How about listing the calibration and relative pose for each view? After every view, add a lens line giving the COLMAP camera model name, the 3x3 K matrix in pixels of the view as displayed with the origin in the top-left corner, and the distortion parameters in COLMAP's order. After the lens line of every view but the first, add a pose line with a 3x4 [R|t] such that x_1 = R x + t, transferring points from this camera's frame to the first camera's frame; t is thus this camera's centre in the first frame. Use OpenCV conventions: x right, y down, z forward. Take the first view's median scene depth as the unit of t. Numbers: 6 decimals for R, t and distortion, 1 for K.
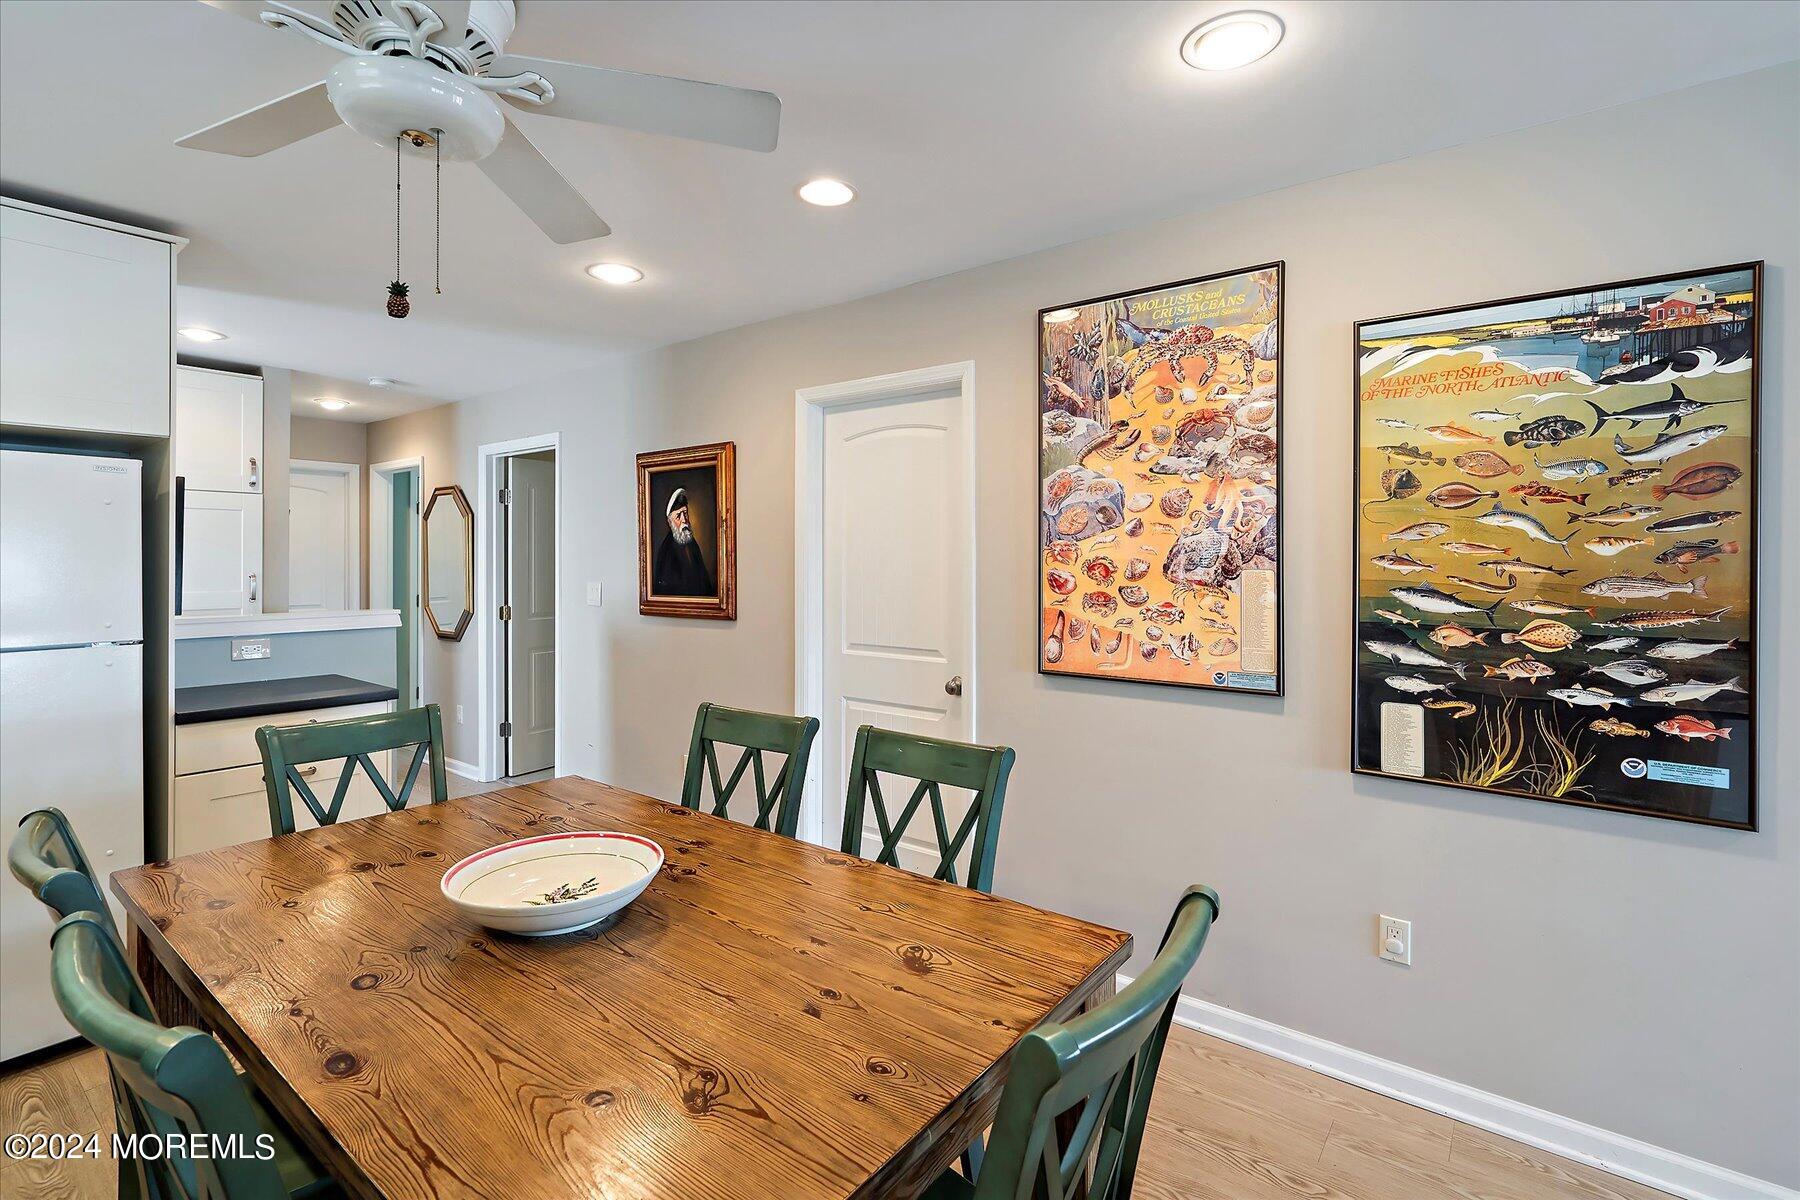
lens RADIAL K [[824.1, 0, 893.0], [0, 824.1, 567.6], [0, 0, 1]] dist [-0.002923, -0.000283]
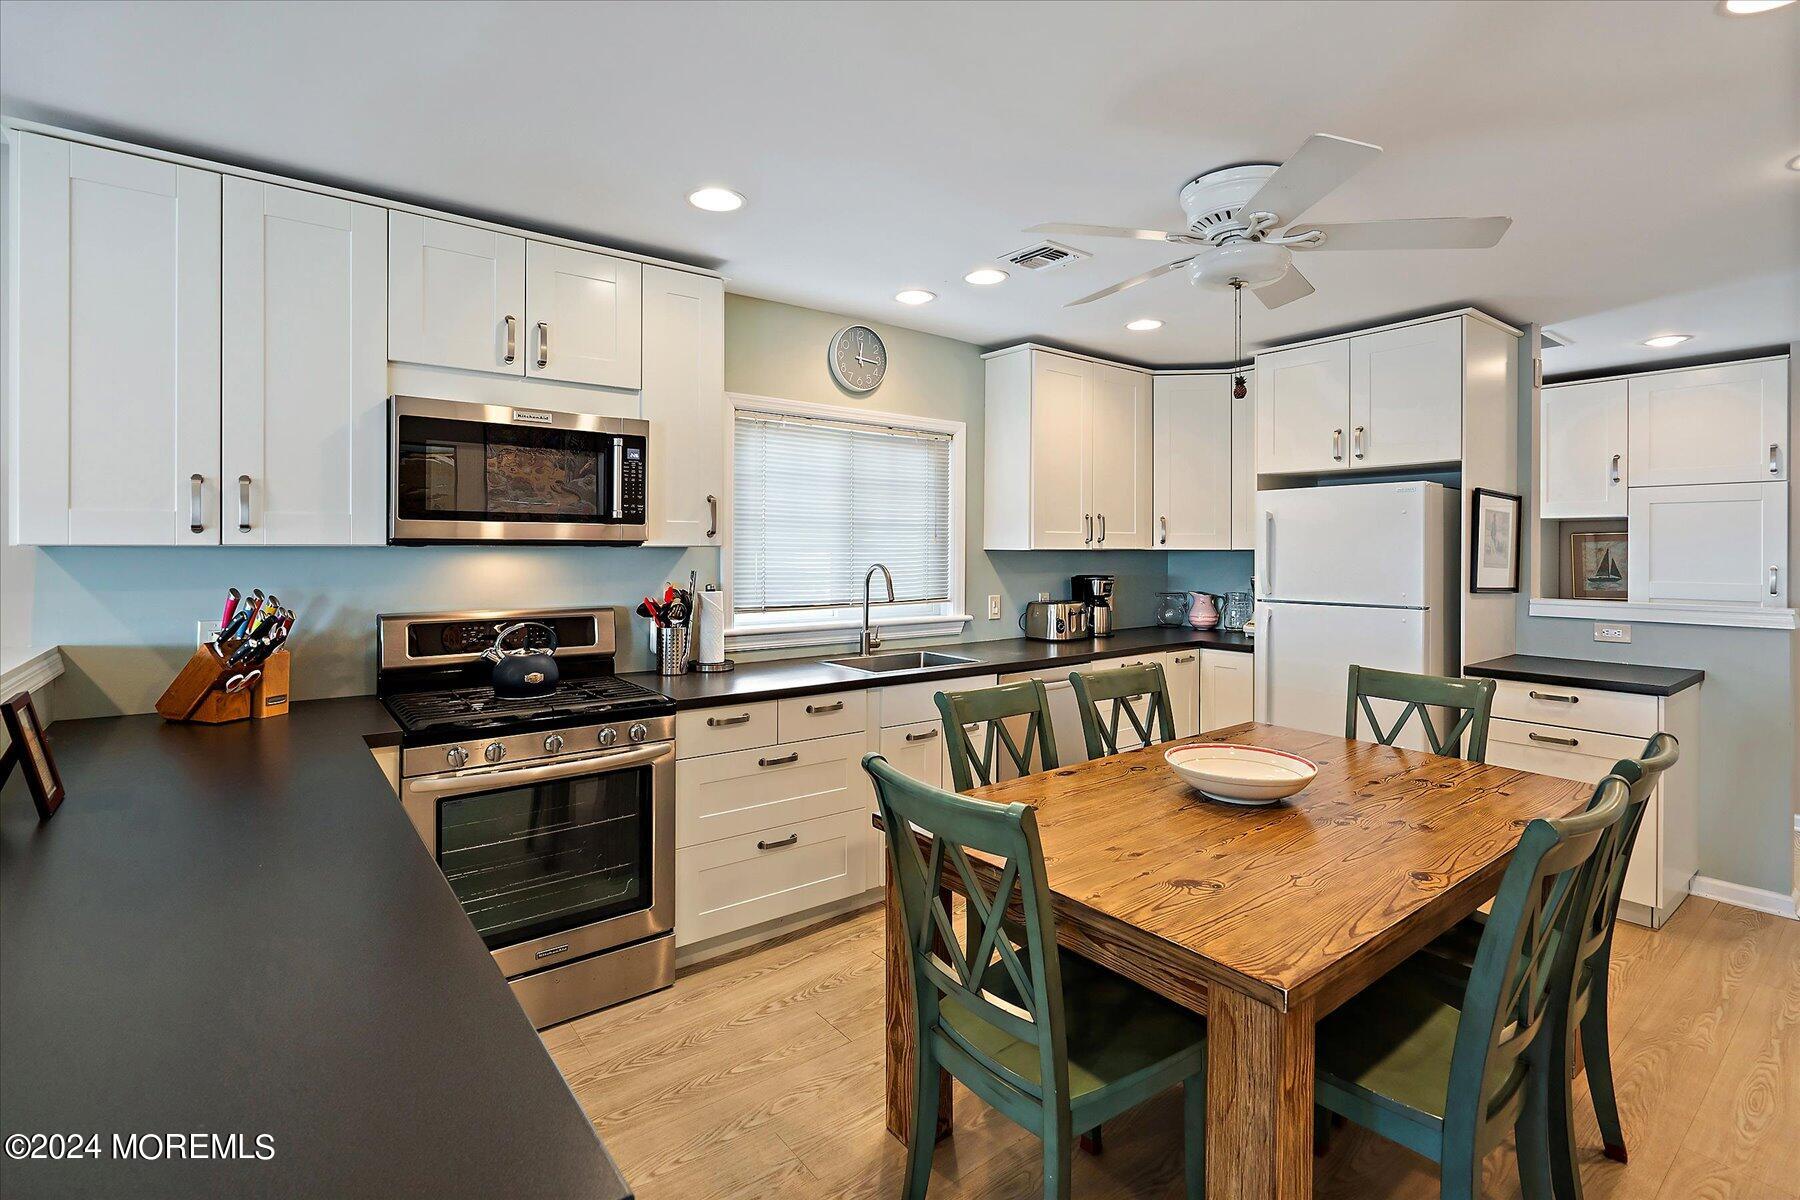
lens RADIAL K [[824.1, 0, 887.7], [0, 824.1, 550.2], [0, 0, 1]] dist [-0.002923, -0.000283]
pose [[-0.262073, -0.001117, -0.965047, 0.866716], [-0.012216, 0.999923, 0.002160, -0.001900], [0.964971, 0.012355, -0.262066, 0.588330]]
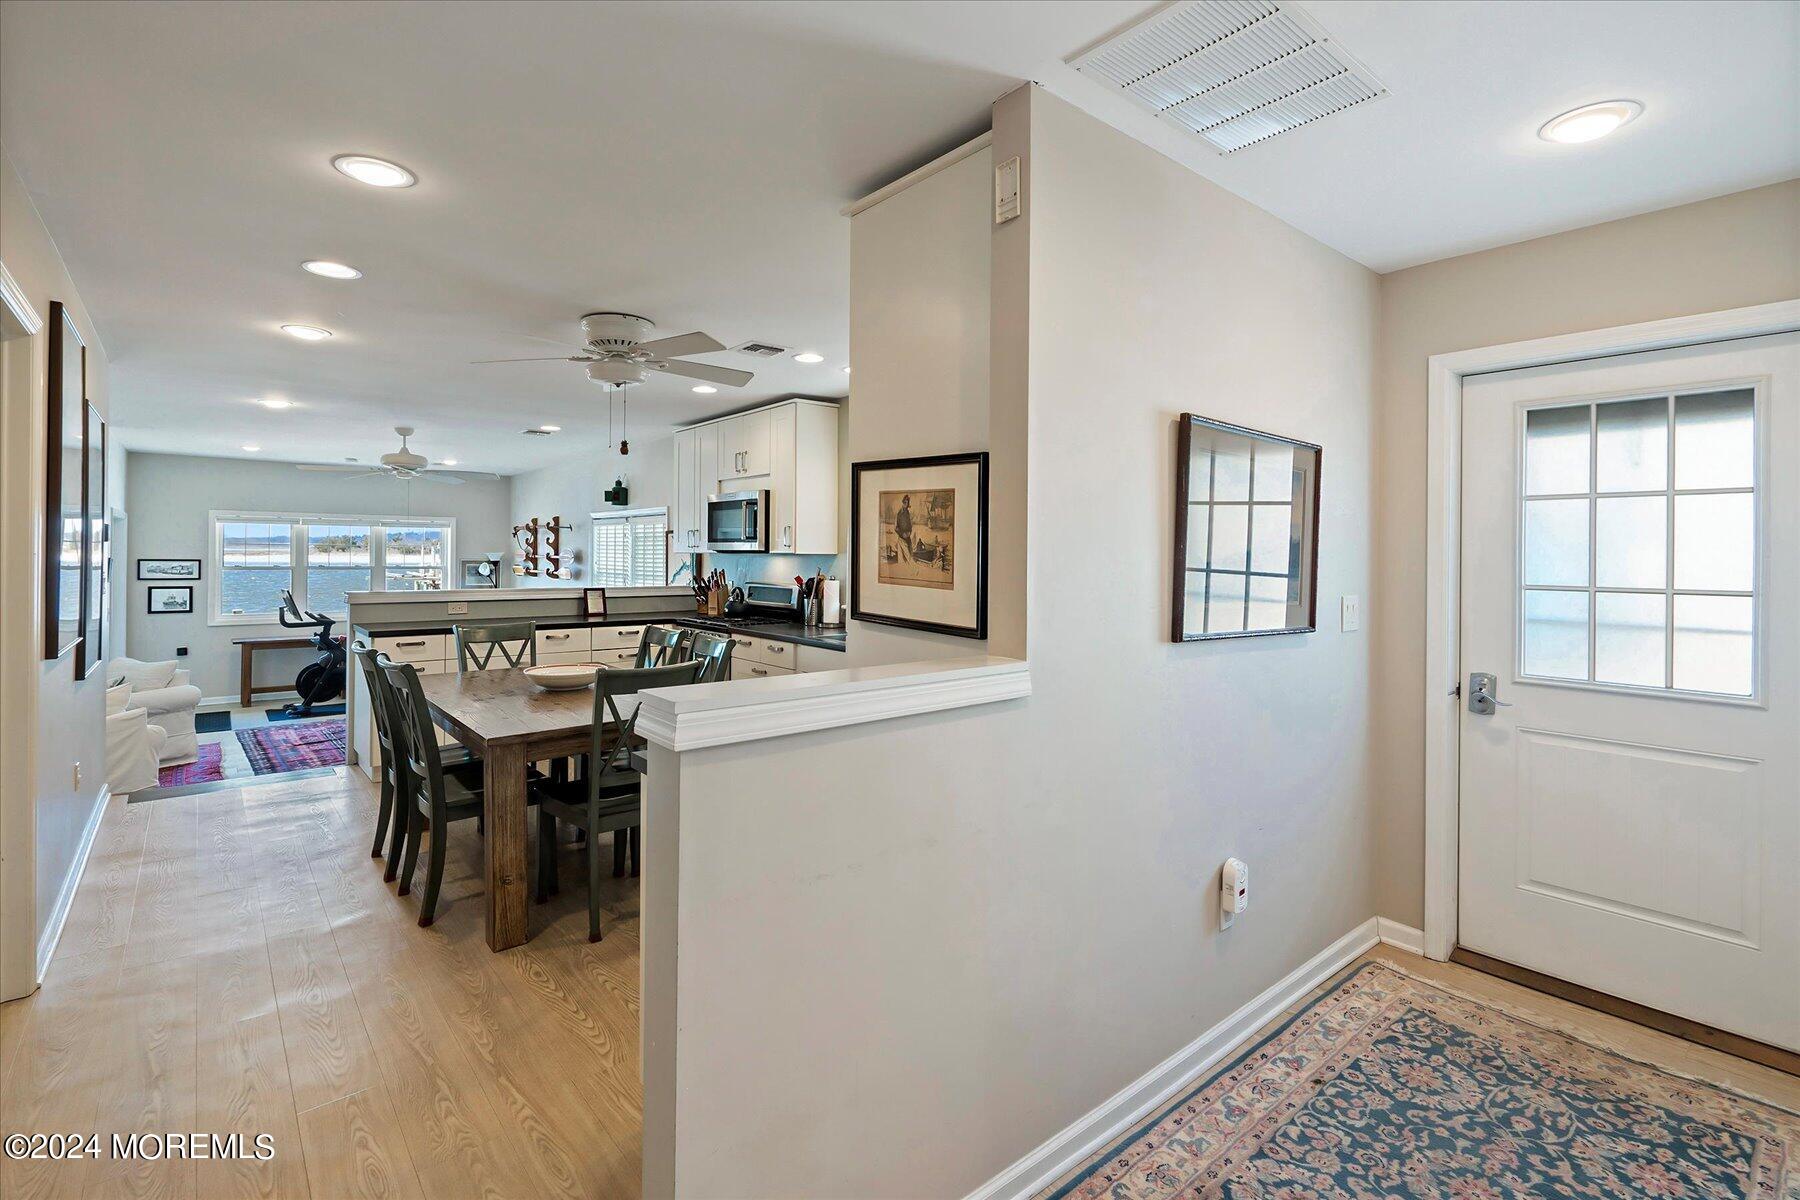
lens RADIAL K [[824.1, 0, 912.3], [0, 824.1, 555.3], [0, 0, 1]] dist [-0.002923, -0.000283]
pose [[-0.980809, -0.011671, 0.194622, -1.439685], [-0.009760, 0.999894, 0.010776, -0.027500], [-0.194727, 0.008670, -0.980819, 2.472448]]
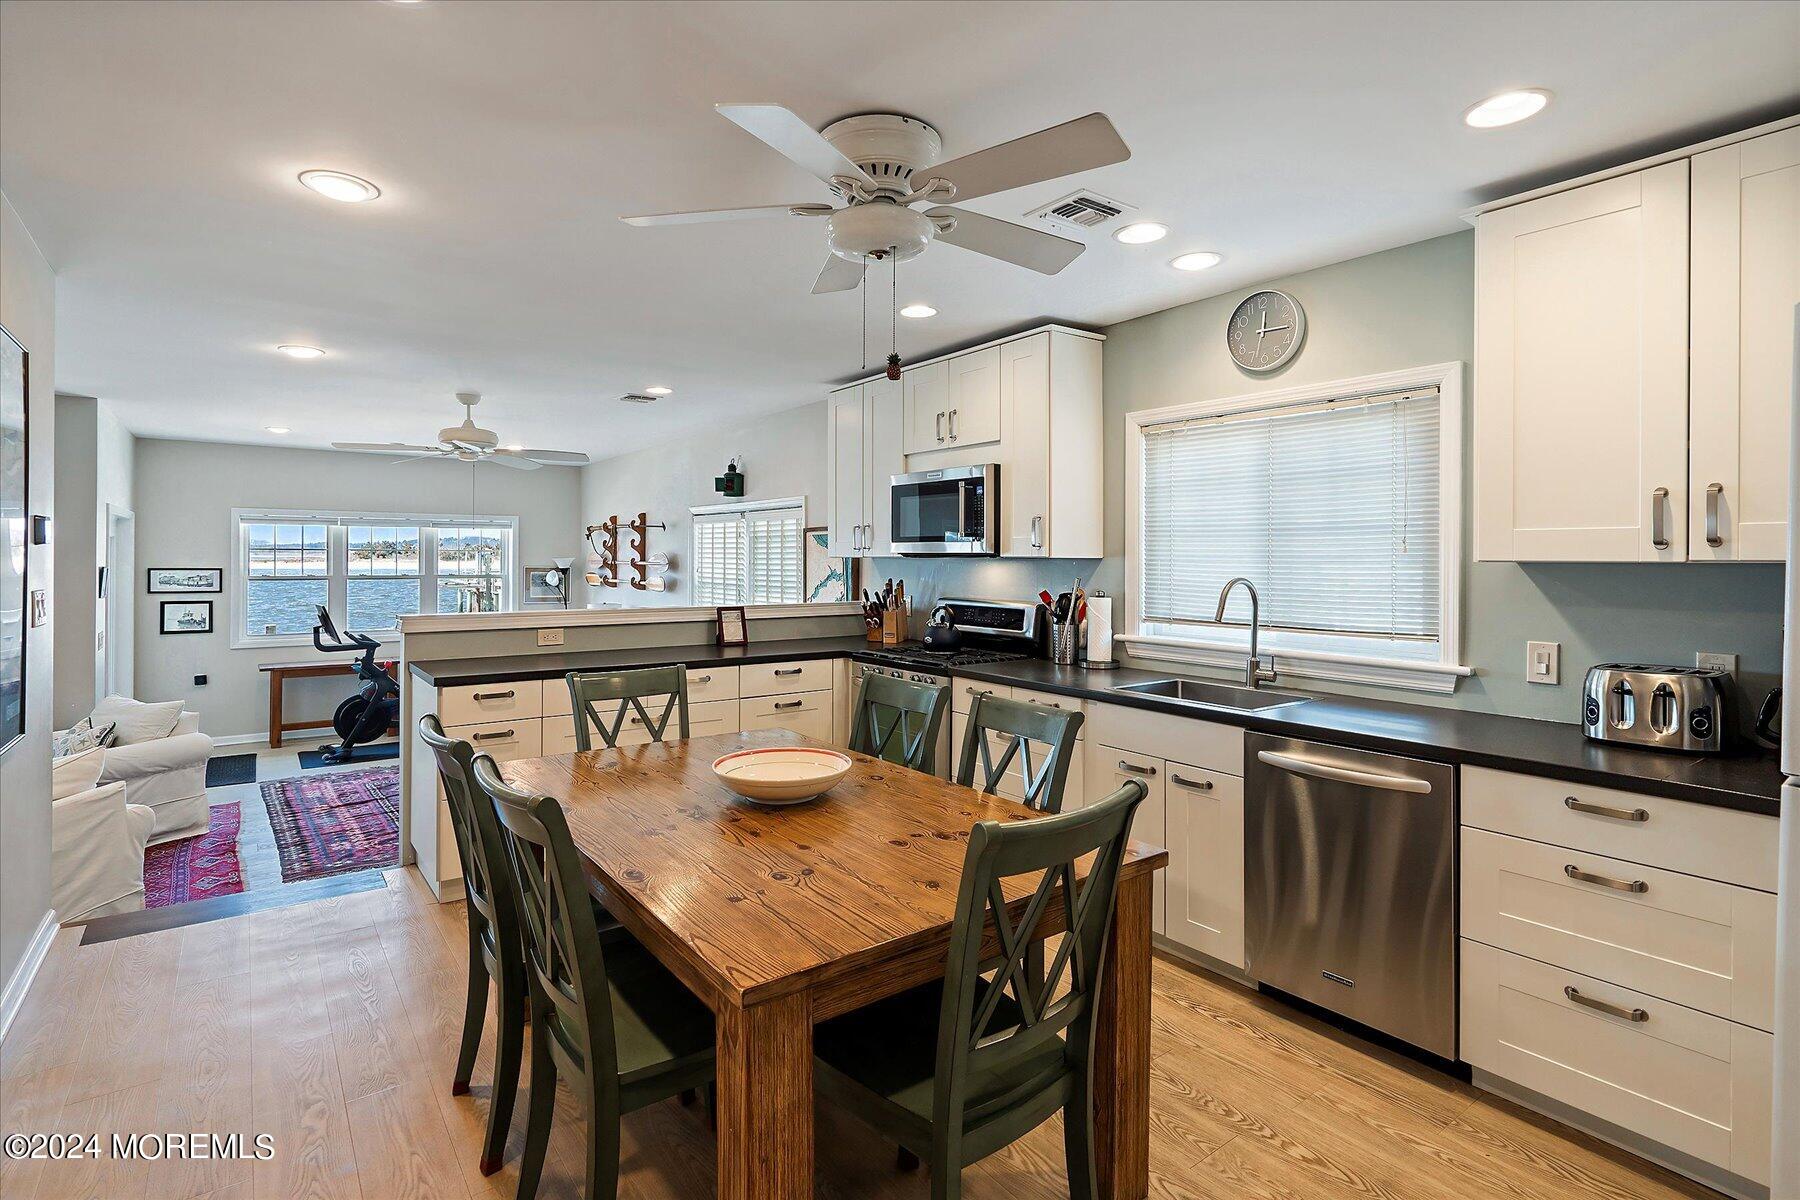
lens RADIAL K [[880.2, 0, 920.0], [0, 880.2, 560.6], [0, 0, 1]] dist [-0.001949, 0.001192]
pose [[-0.967947, -0.007982, 0.251029, -0.744208], [-0.005069, 0.999912, 0.012250, -0.015848], [-0.251105, 0.010585, -0.967902, 1.826904]]
